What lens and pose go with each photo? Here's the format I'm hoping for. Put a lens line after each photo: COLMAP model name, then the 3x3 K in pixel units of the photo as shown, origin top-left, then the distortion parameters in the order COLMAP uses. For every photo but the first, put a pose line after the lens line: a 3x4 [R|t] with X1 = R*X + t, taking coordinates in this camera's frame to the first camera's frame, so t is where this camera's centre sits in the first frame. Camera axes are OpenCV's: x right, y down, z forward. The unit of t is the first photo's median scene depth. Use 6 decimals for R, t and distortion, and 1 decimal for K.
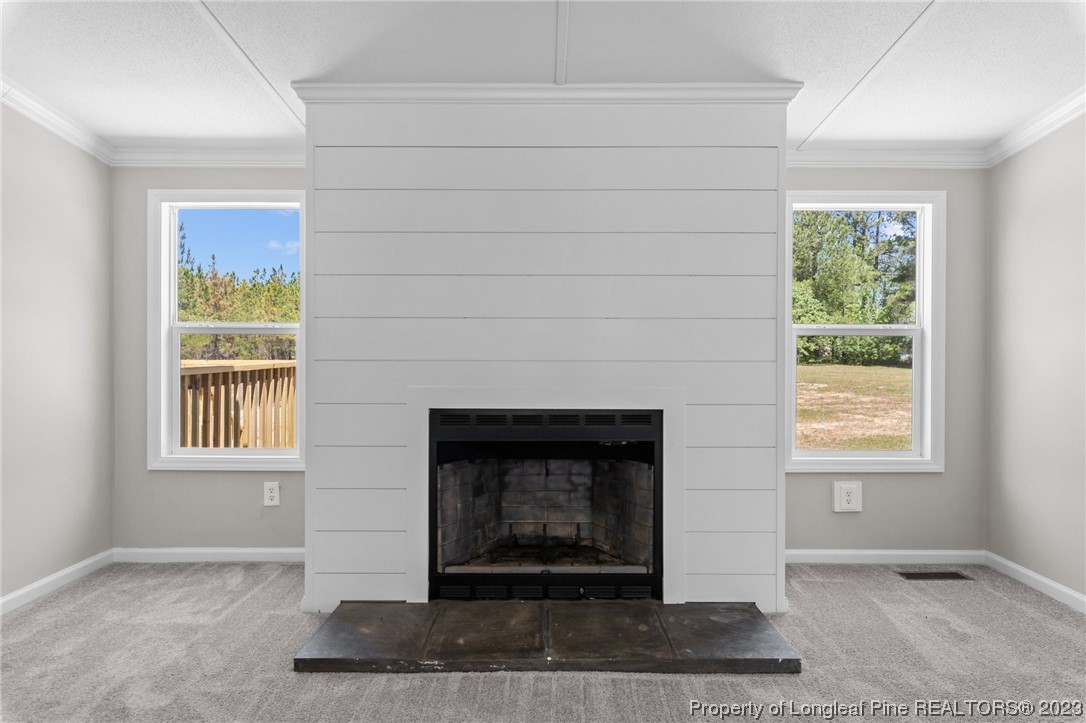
lens RADIAL K [[641.4, 0, 543.0], [0, 641.4, 361.5], [0, 0, 1]] dist [0.002510, 0.000381]
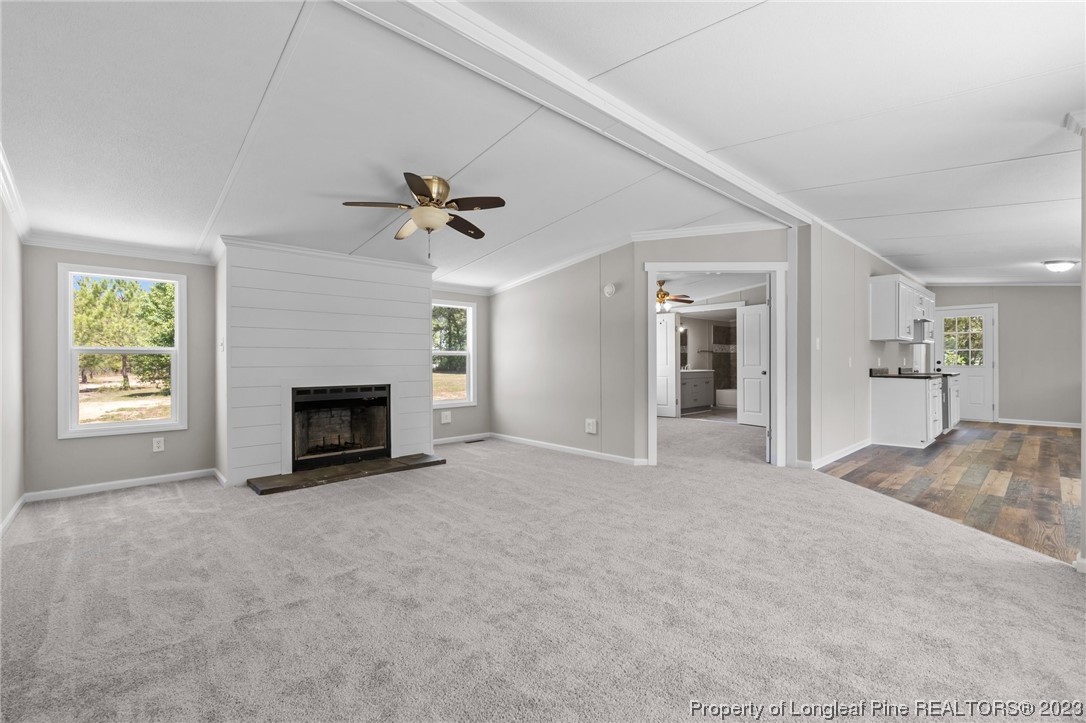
lens RADIAL K [[463.3, 0, 543.0], [0, 463.3, 361.5], [0, 0, 1]] dist [0.000499, 0.000164]
pose [[0.737113, -0.007570, 0.675727, -0.599859], [0.015787, 0.999857, -0.006019, 0.003441], [-0.675585, 0.015105, 0.737128, -0.776382]]
